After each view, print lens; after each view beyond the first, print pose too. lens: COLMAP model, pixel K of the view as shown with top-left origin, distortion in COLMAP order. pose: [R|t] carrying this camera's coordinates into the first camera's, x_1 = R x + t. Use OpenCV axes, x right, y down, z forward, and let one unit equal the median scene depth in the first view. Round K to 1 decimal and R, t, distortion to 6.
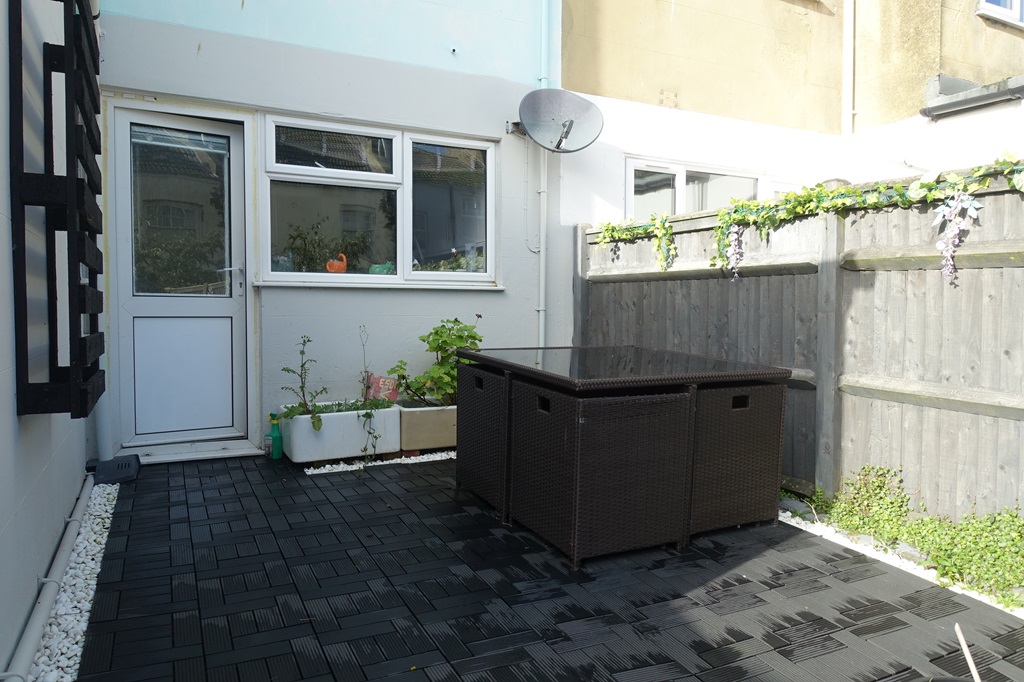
lens RADIAL K [[713.9, 0, 511.3], [0, 713.9, 343.1], [0, 0, 1]] dist [0.002395, 0.002383]
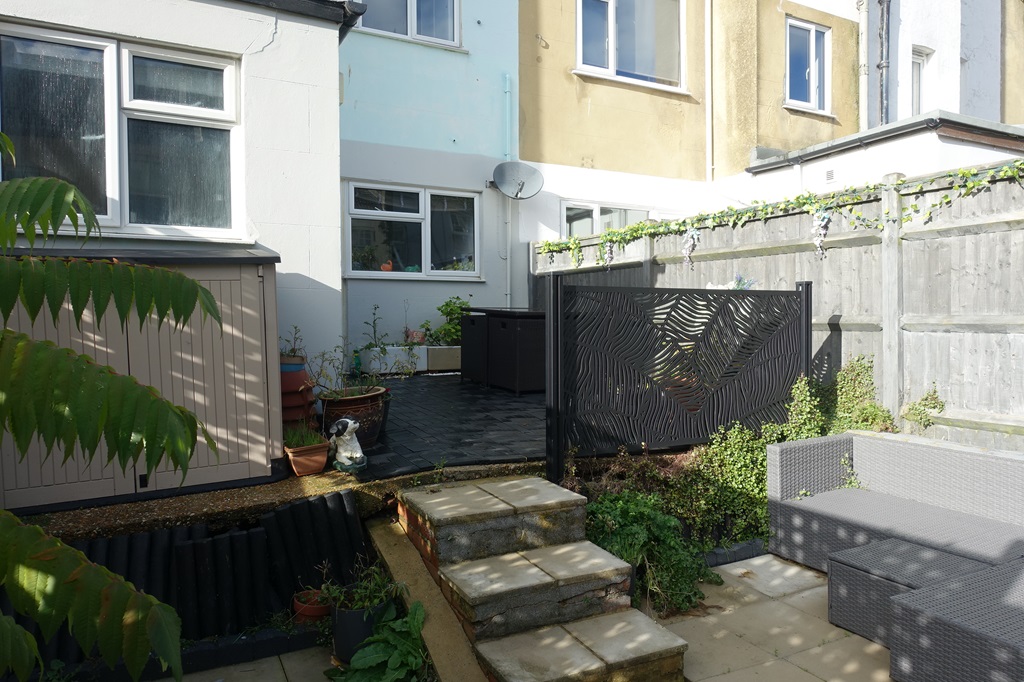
lens RADIAL K [[713.9, 0, 514.2], [0, 713.9, 340.6], [0, 0, 1]] dist [0.002395, 0.002383]
pose [[0.999578, -0.010990, 0.026884, 0.011366], [0.011616, 0.999662, -0.023259, 0.107671], [-0.026619, 0.023561, 0.999368, -0.692053]]
